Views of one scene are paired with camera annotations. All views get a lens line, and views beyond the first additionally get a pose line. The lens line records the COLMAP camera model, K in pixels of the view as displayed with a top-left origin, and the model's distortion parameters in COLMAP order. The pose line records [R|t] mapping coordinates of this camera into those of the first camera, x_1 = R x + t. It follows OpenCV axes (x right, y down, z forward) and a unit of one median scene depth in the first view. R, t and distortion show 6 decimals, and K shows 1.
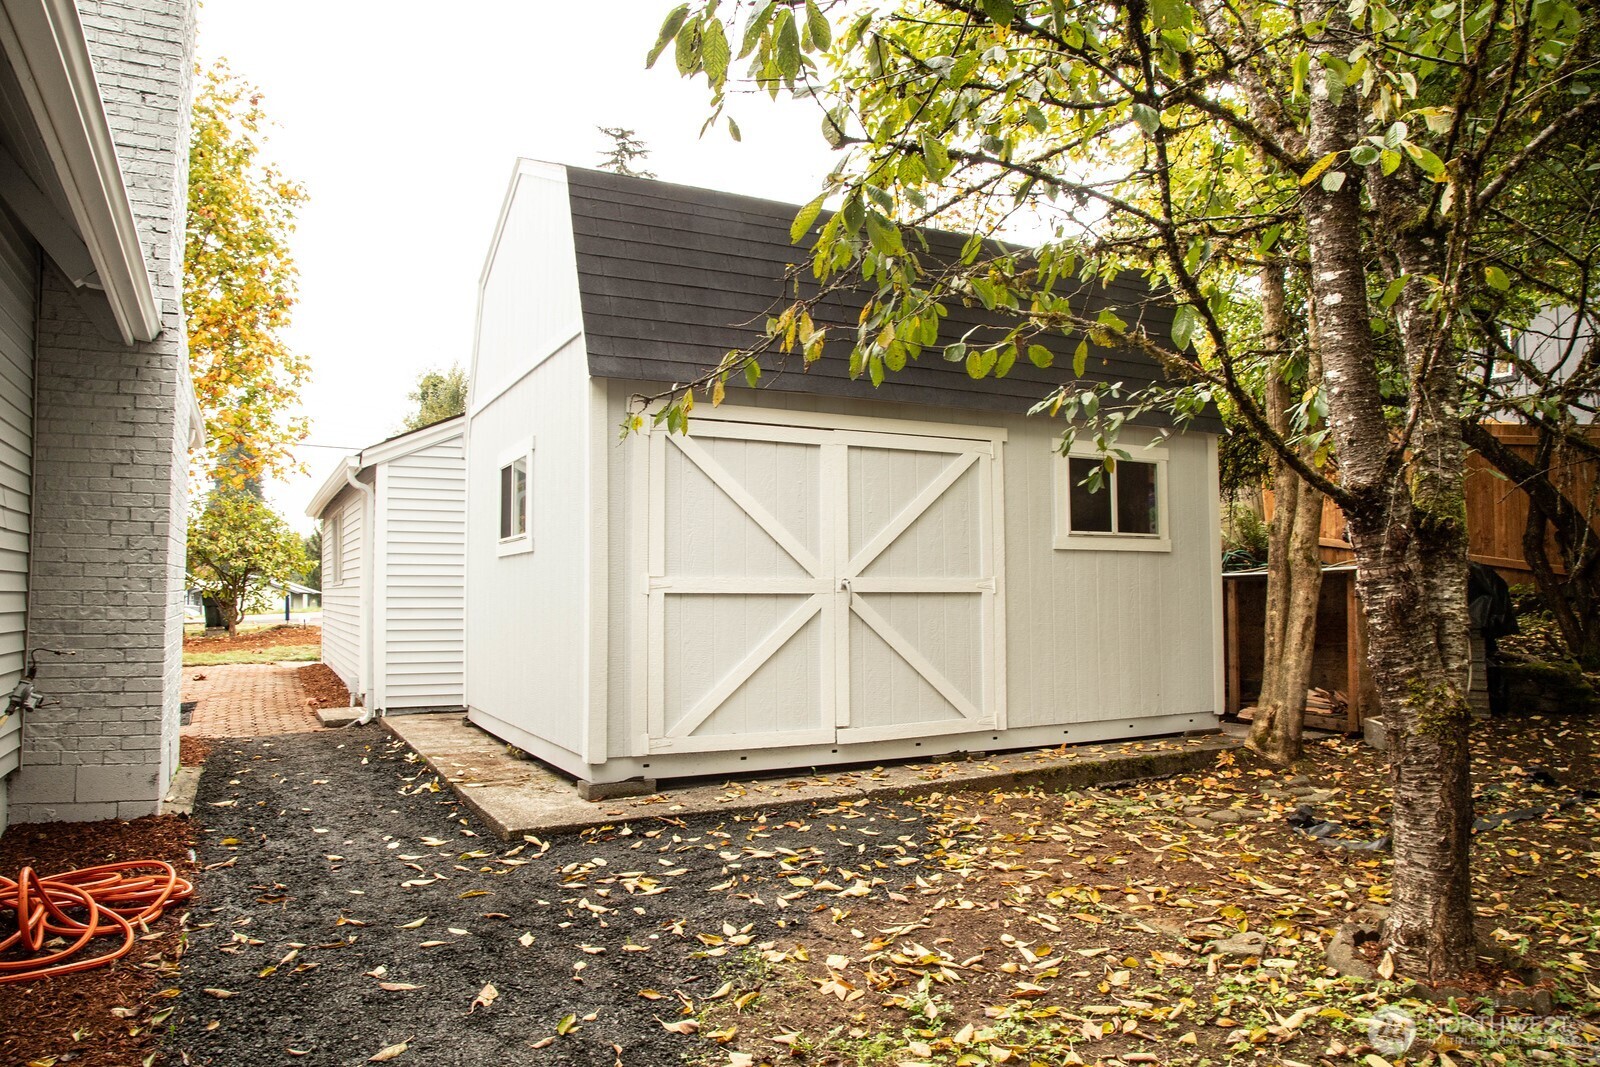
lens RADIAL K [[1169.9, 0, 805.1], [0, 1169.9, 551.3], [0, 0, 1]] dist [-0.121407, 0.079646]
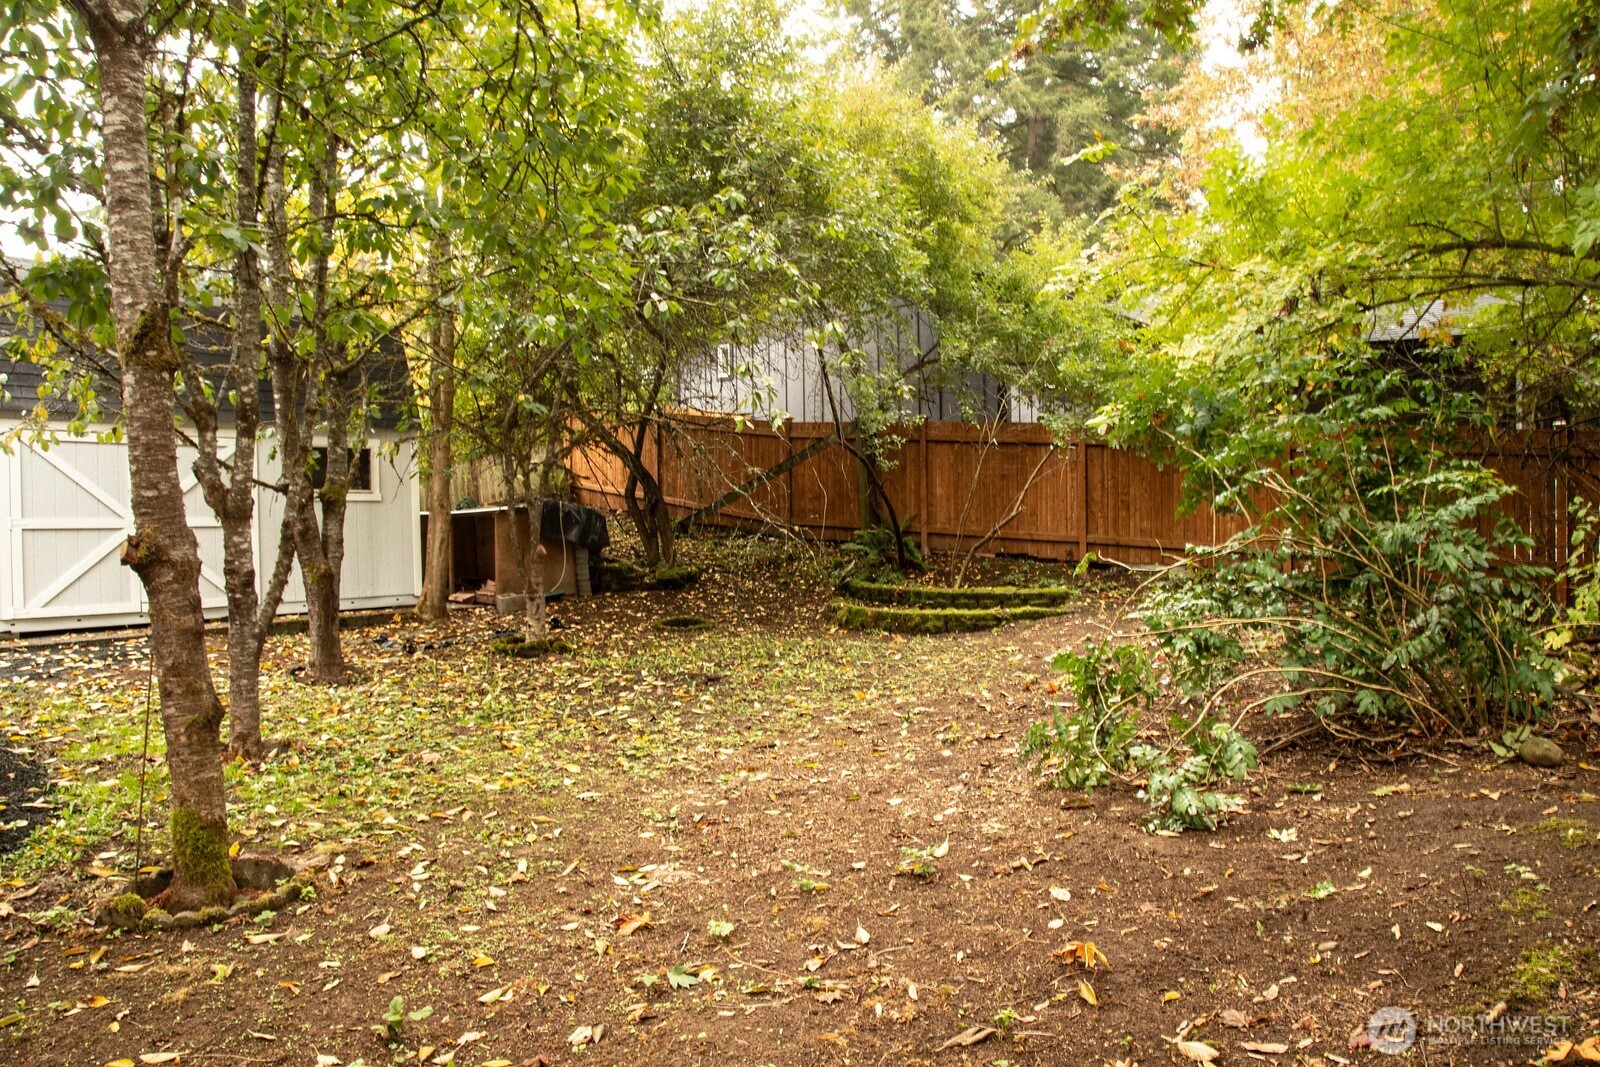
lens RADIAL K [[1115.9, 0, 805.0], [0, 1115.9, 567.1], [0, 0, 1]] dist [-0.124425, 0.069255]
pose [[0.928192, -0.022327, 0.371430, 0.350795], [-0.006904, 0.996993, 0.077185, -0.036715], [-0.372037, -0.074207, 0.925247, -0.871456]]
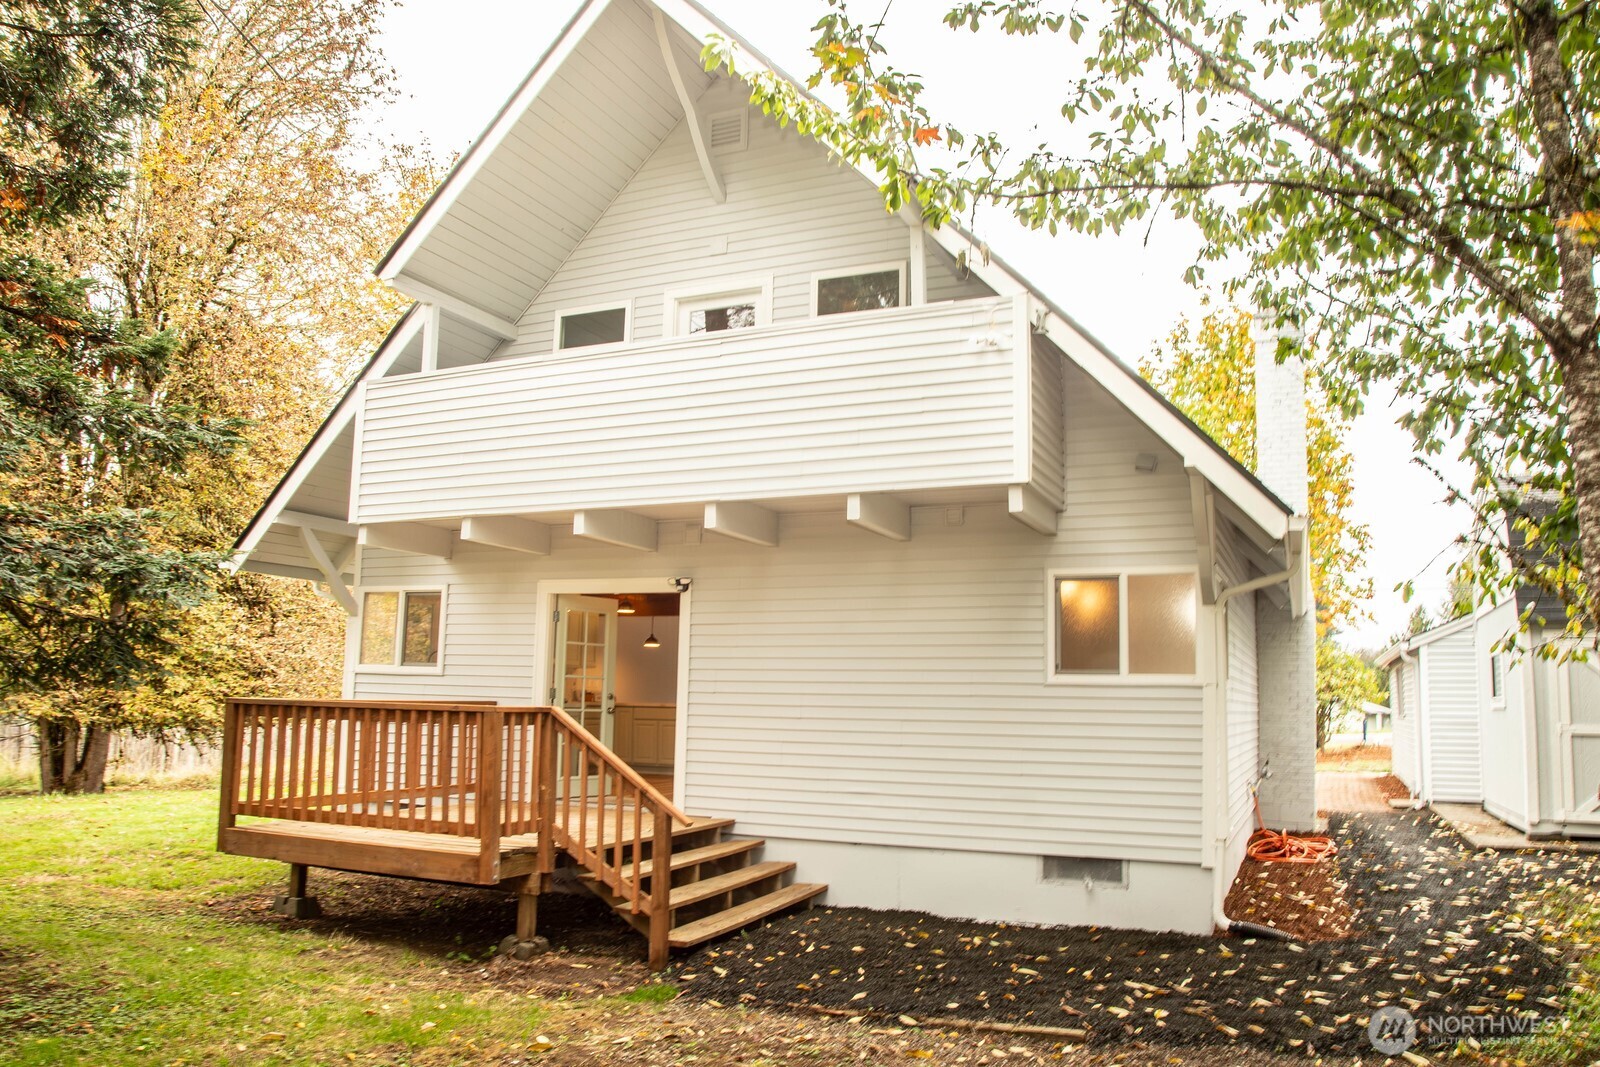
lens RADIAL K [[1169.9, 0, 805.1], [0, 1169.9, 551.3], [0, 0, 1]] dist [-0.121407, 0.079646]
pose [[0.641581, -0.091967, -0.761522, 0.450344], [0.014762, 0.994083, -0.107616, -0.076385], [0.766913, 0.057803, 0.639142, -1.028392]]
